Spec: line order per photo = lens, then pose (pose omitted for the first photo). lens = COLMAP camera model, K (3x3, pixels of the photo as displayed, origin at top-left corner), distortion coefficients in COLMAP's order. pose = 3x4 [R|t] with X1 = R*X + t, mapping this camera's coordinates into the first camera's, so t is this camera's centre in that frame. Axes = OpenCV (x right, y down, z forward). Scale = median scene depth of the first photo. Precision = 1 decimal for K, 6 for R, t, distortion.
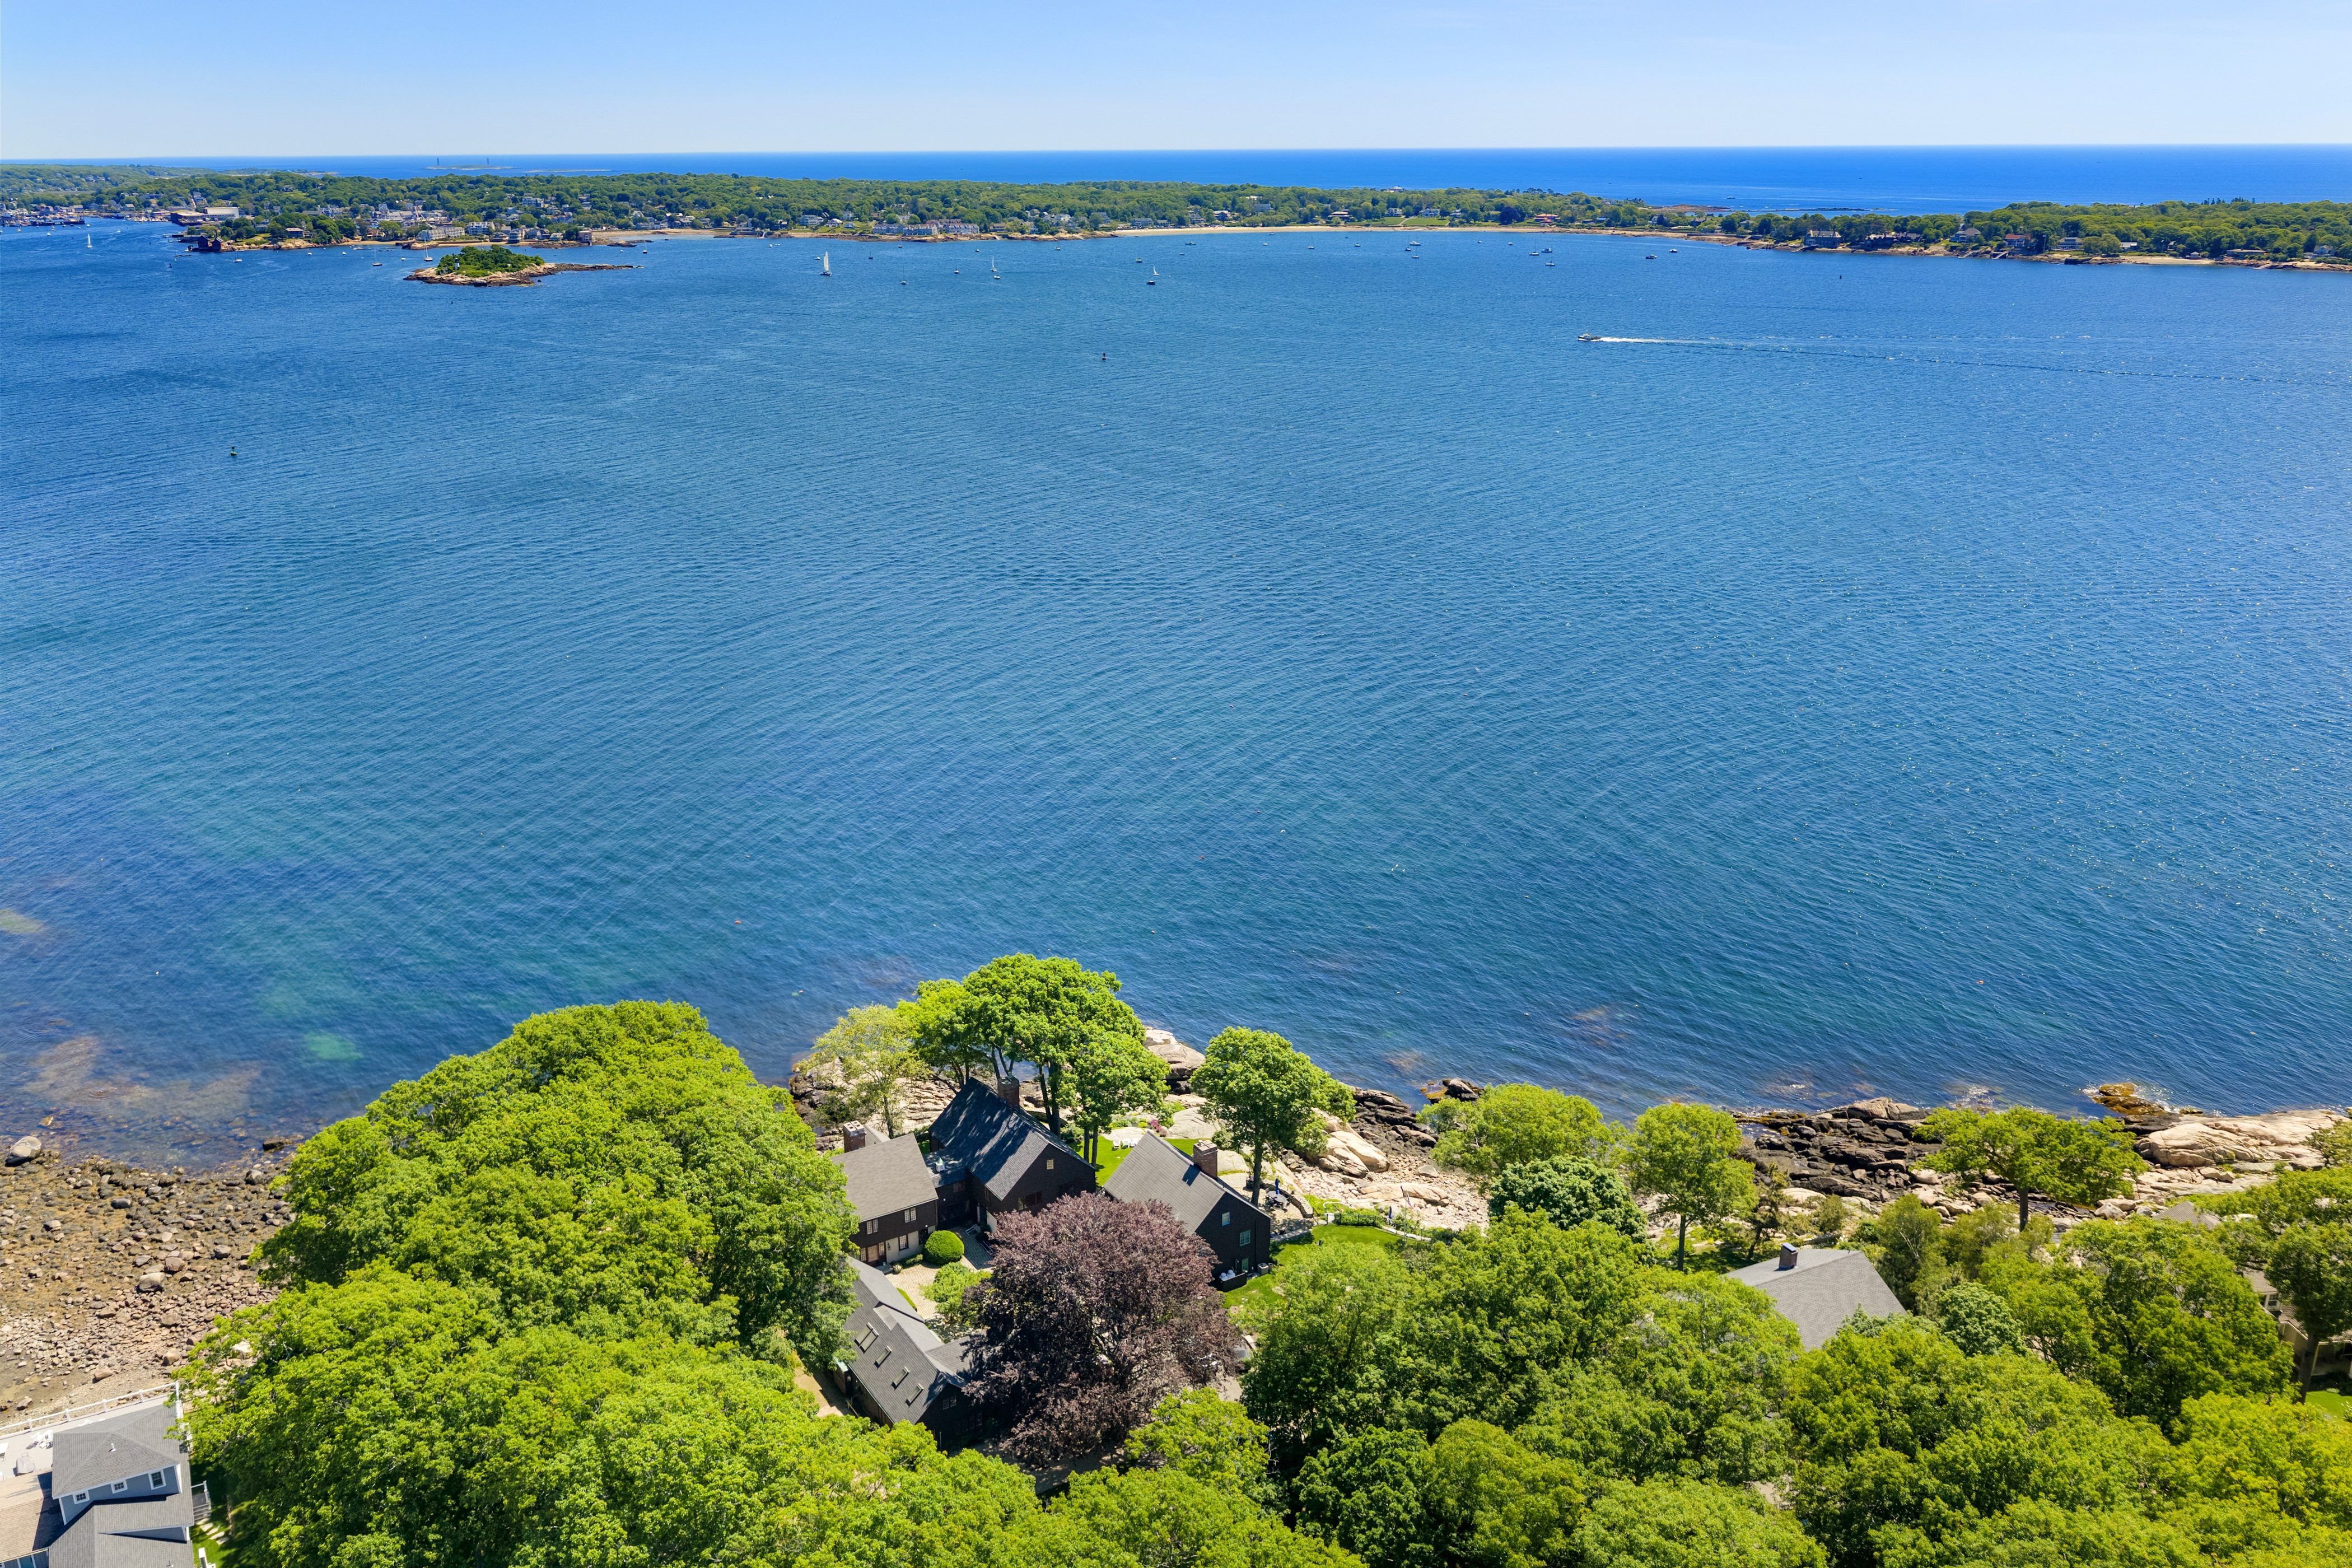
lens RADIAL K [[1937.7, 0, 1181.1], [0, 1937.7, 788.7], [0, 0, 1]] dist [0.011474, -0.009055]
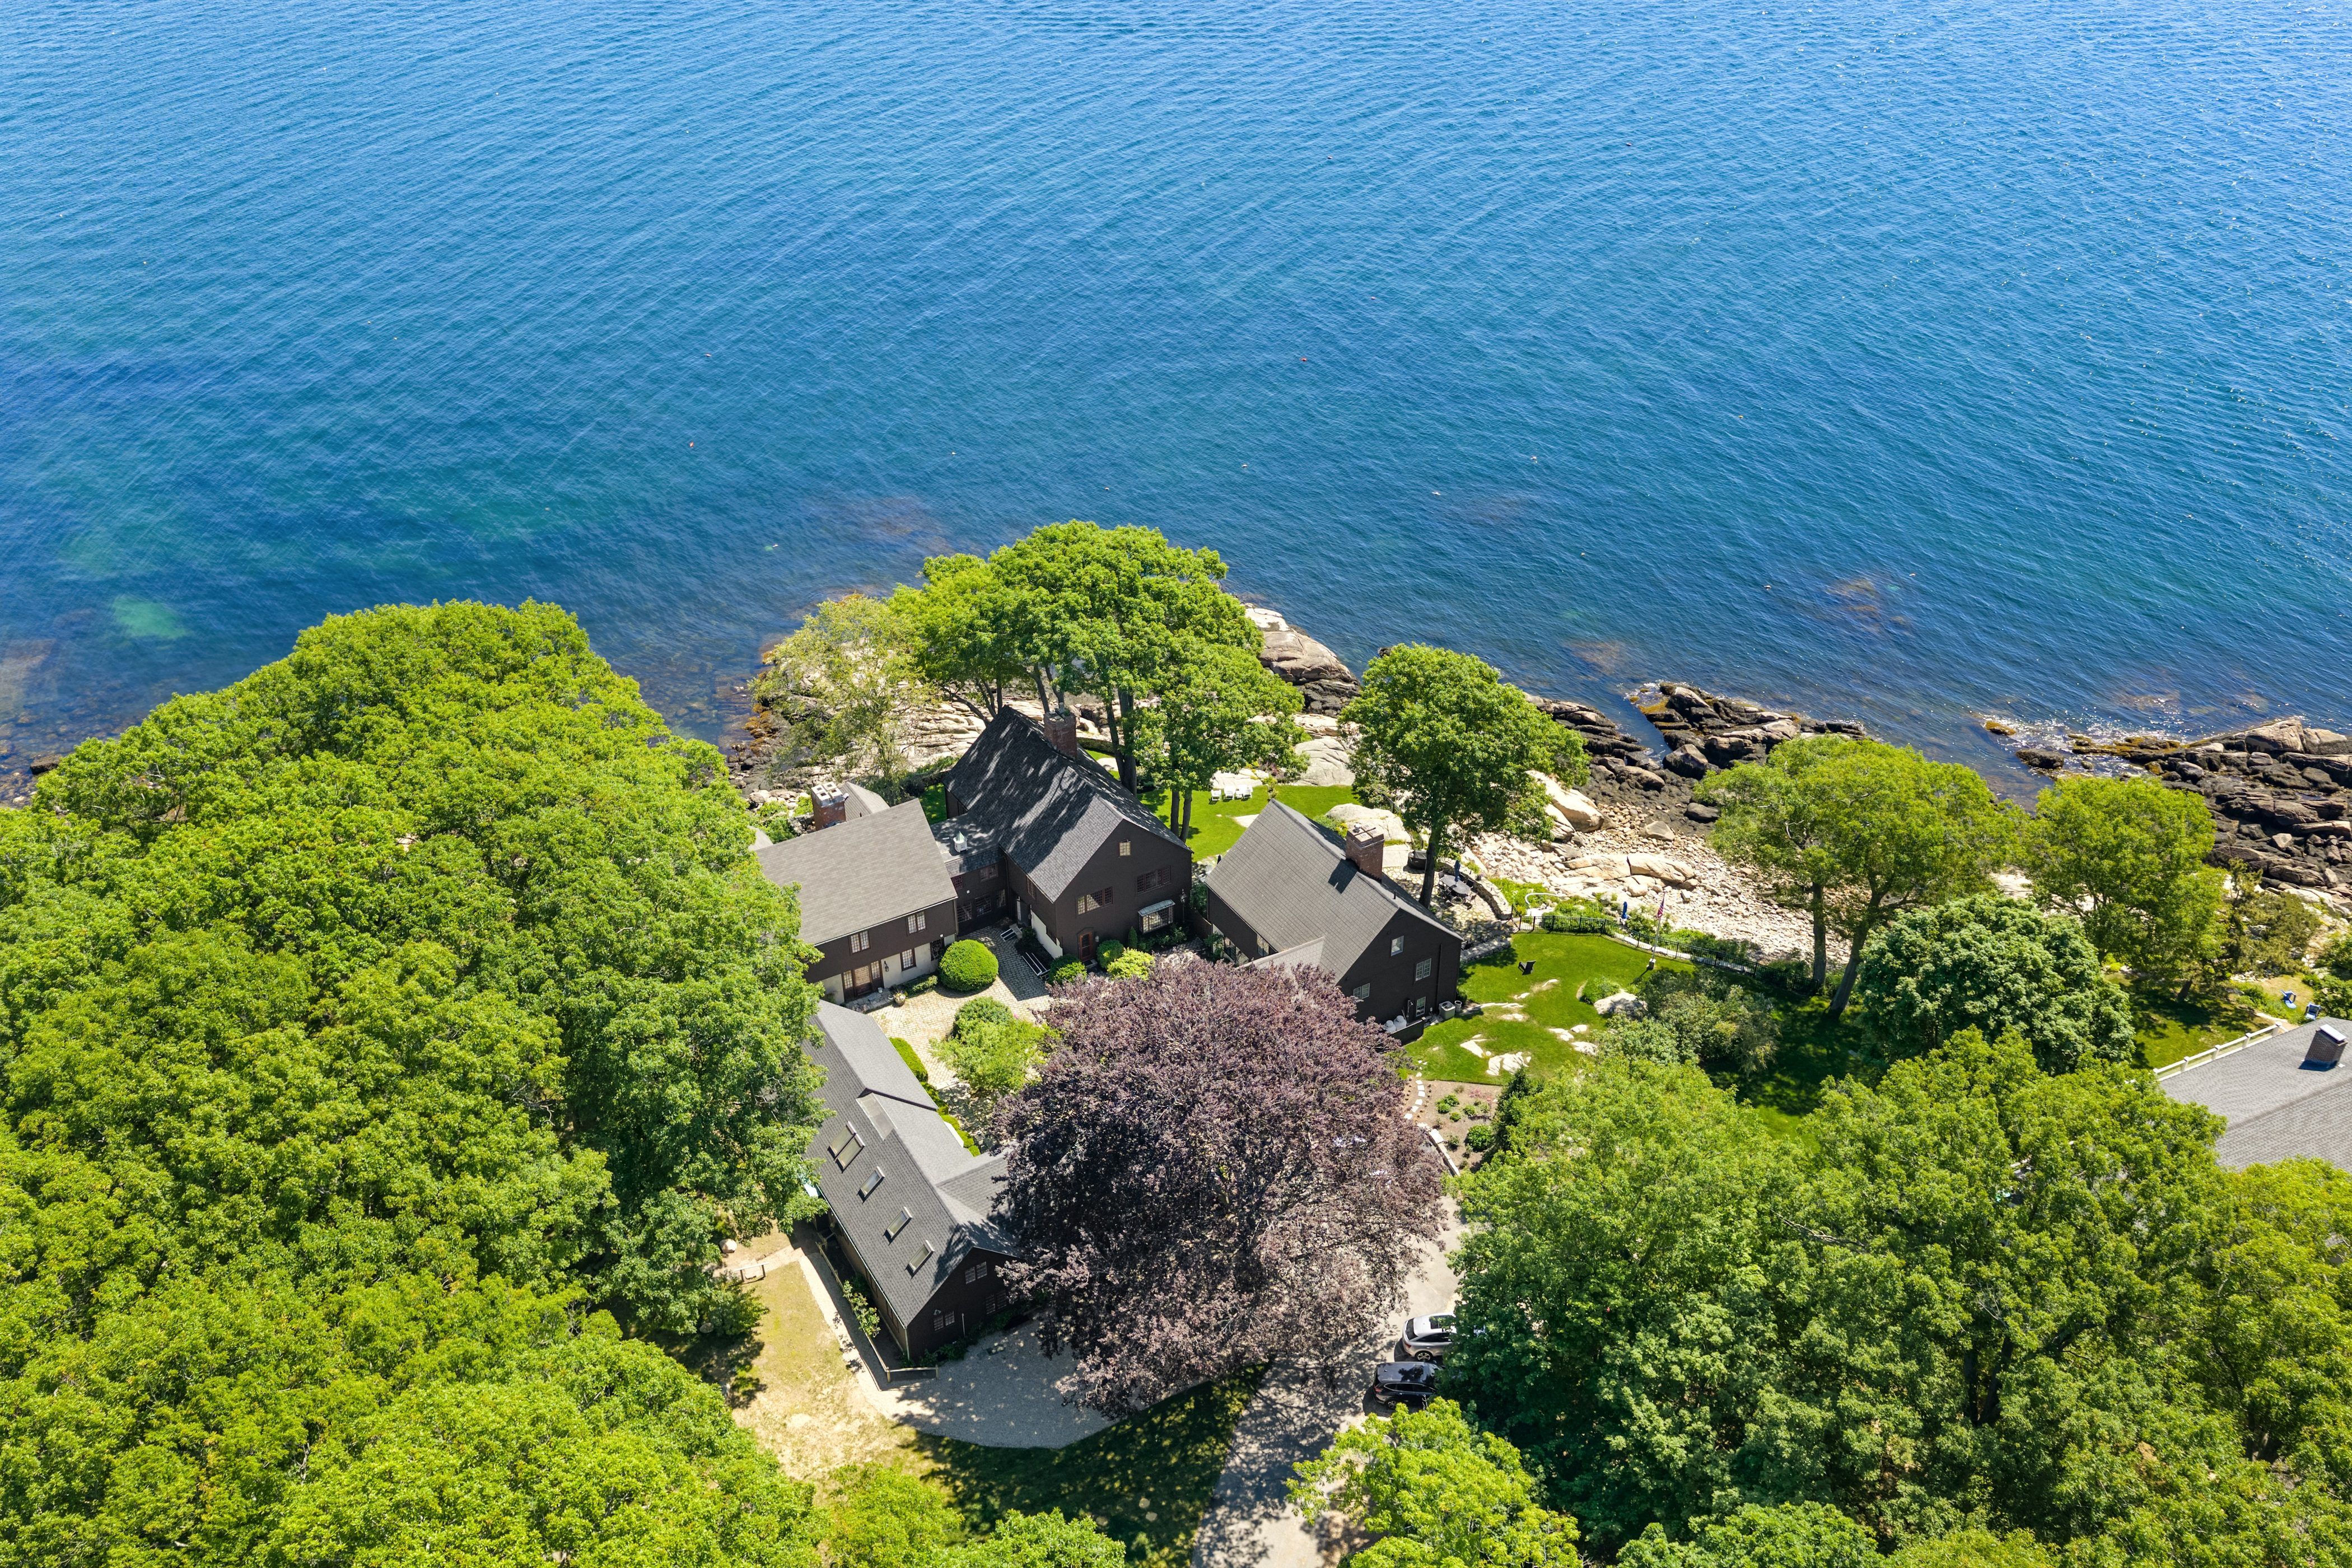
lens RADIAL K [[1937.7, 0, 1167.0], [0, 1937.7, 798.9], [0, 0, 1]] dist [0.011474, -0.009055]
pose [[0.999577, 0.011321, -0.026779, -0.036921], [-0.003891, 0.964880, 0.262661, 0.003553], [0.028812, -0.262446, 0.964516, 0.378617]]
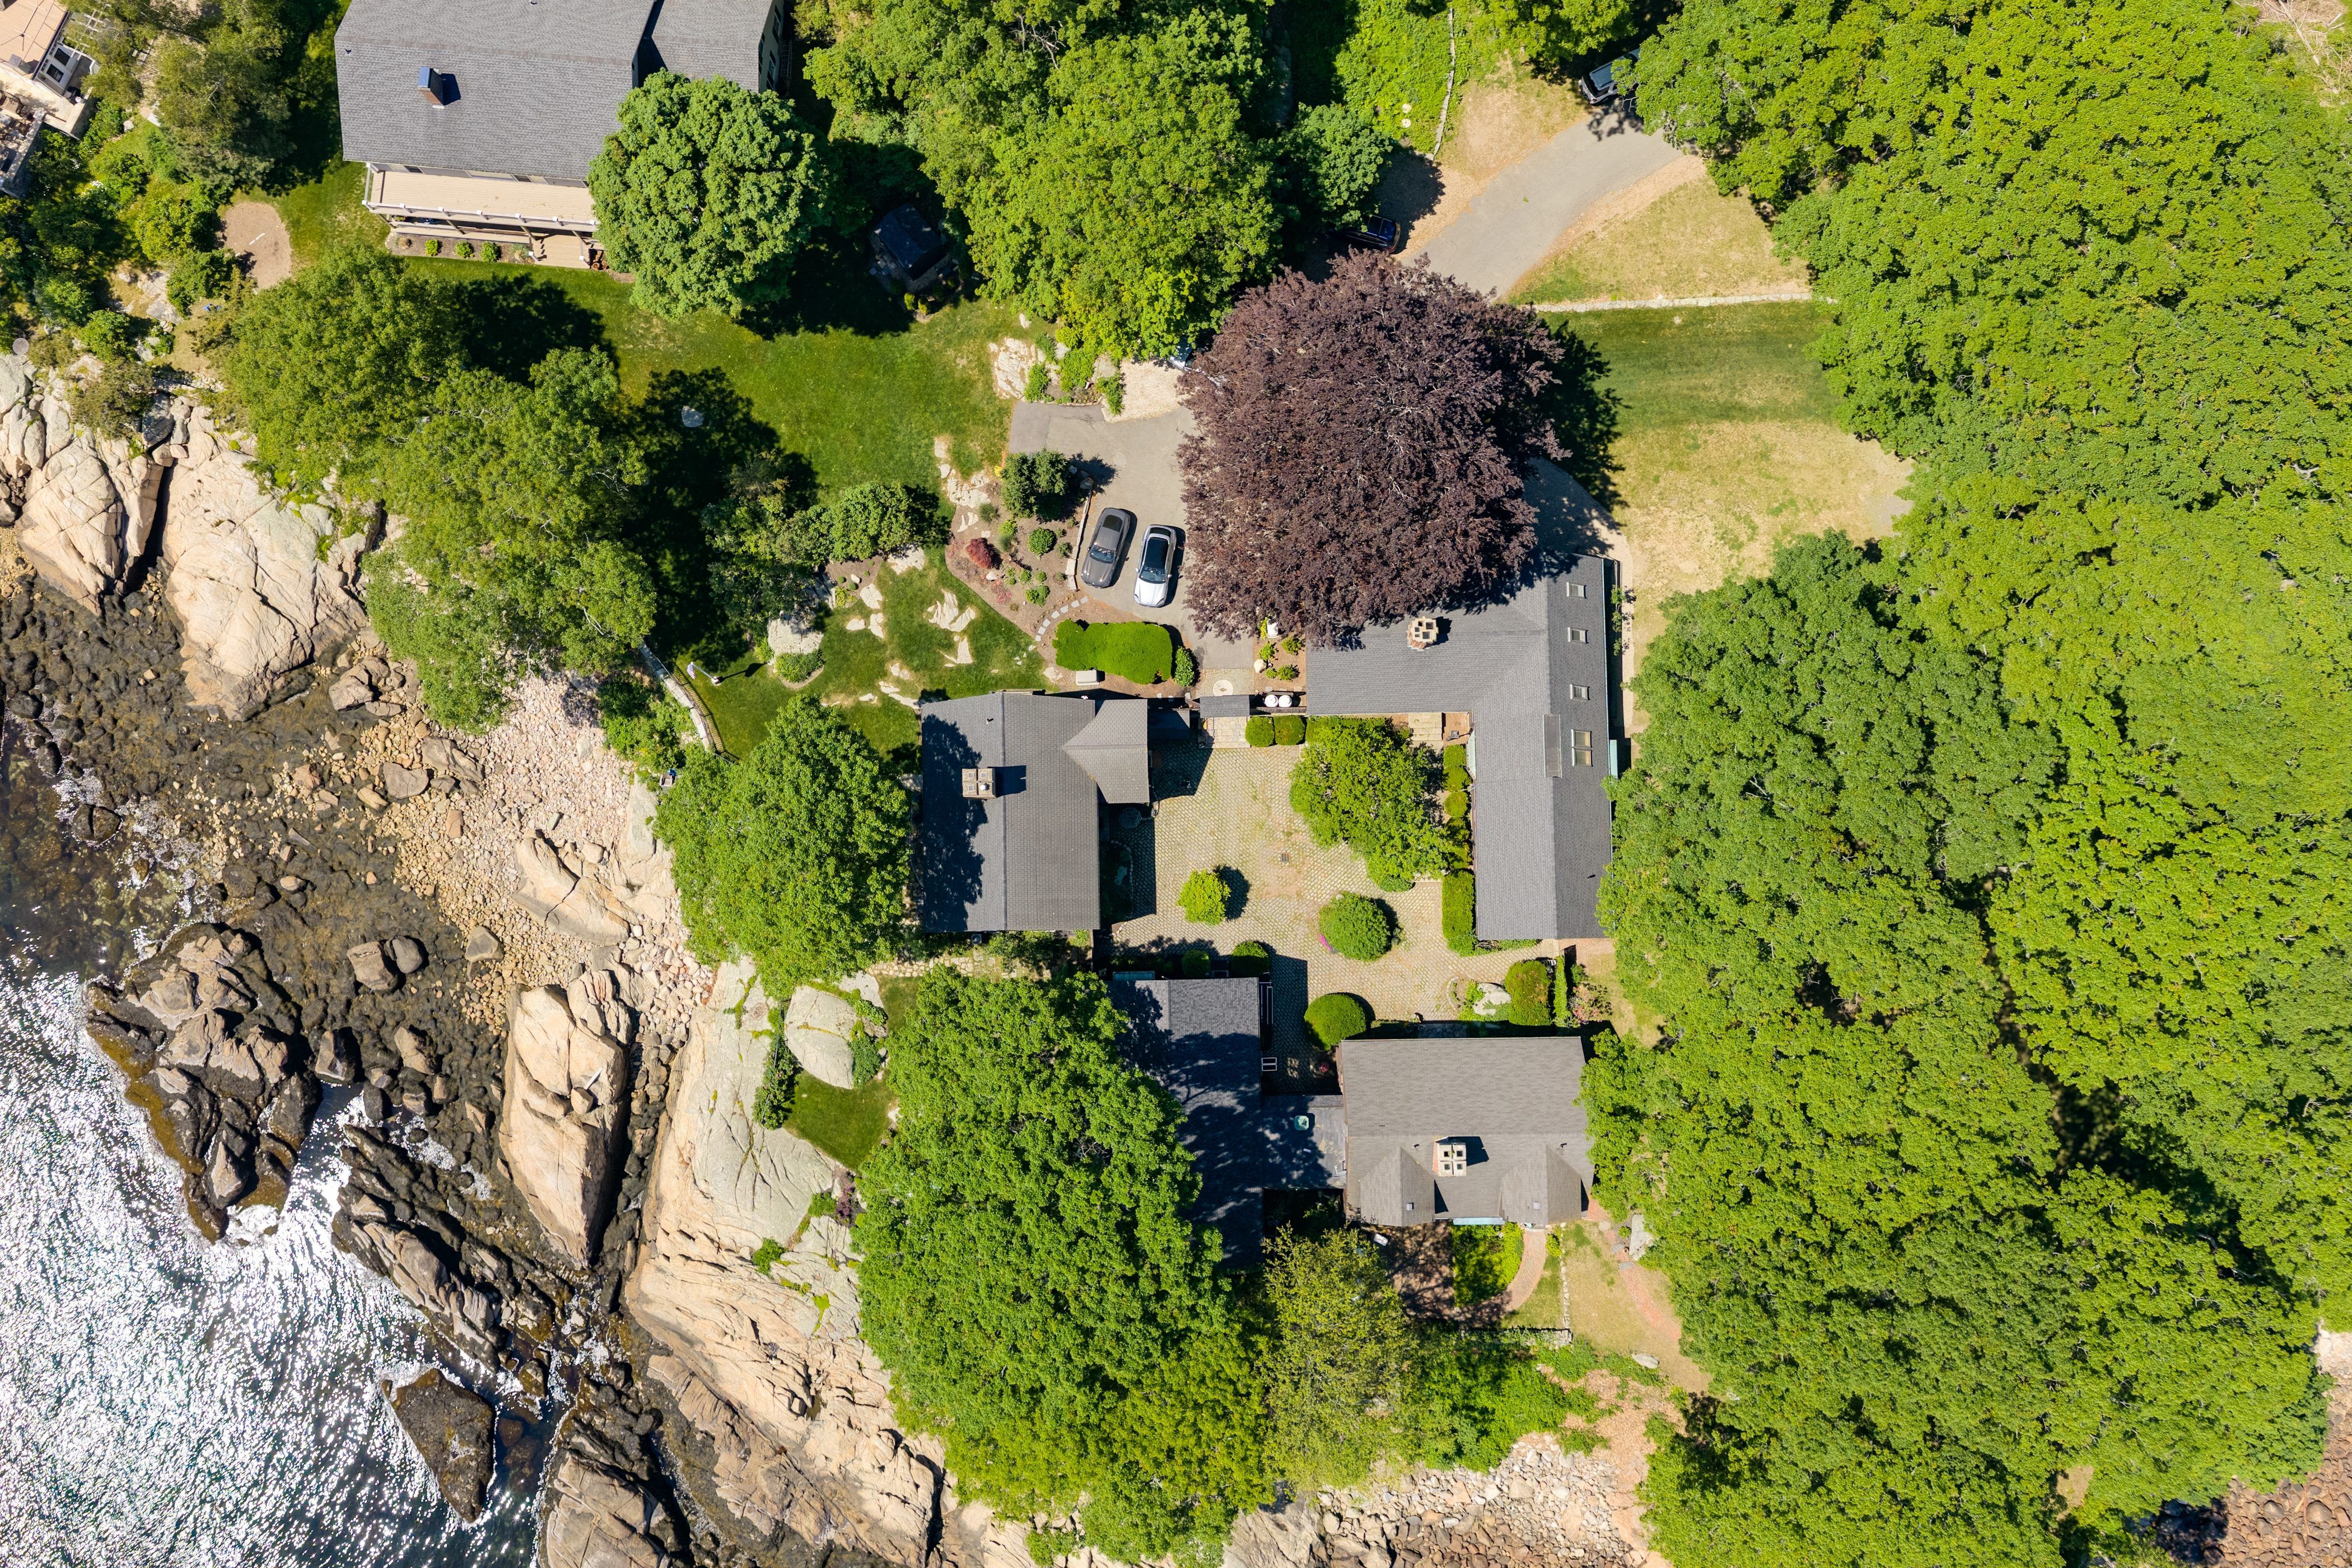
lens RADIAL K [[1937.7, 0, 1171.9], [0, 1937.7, 792.2], [0, 0, 1]] dist [0.011474, -0.009055]
pose [[-0.854983, -0.514464, 0.065809, -0.081615], [0.193704, -0.199029, 0.960659, -0.387902], [-0.481127, 0.834095, 0.269820, 0.816045]]
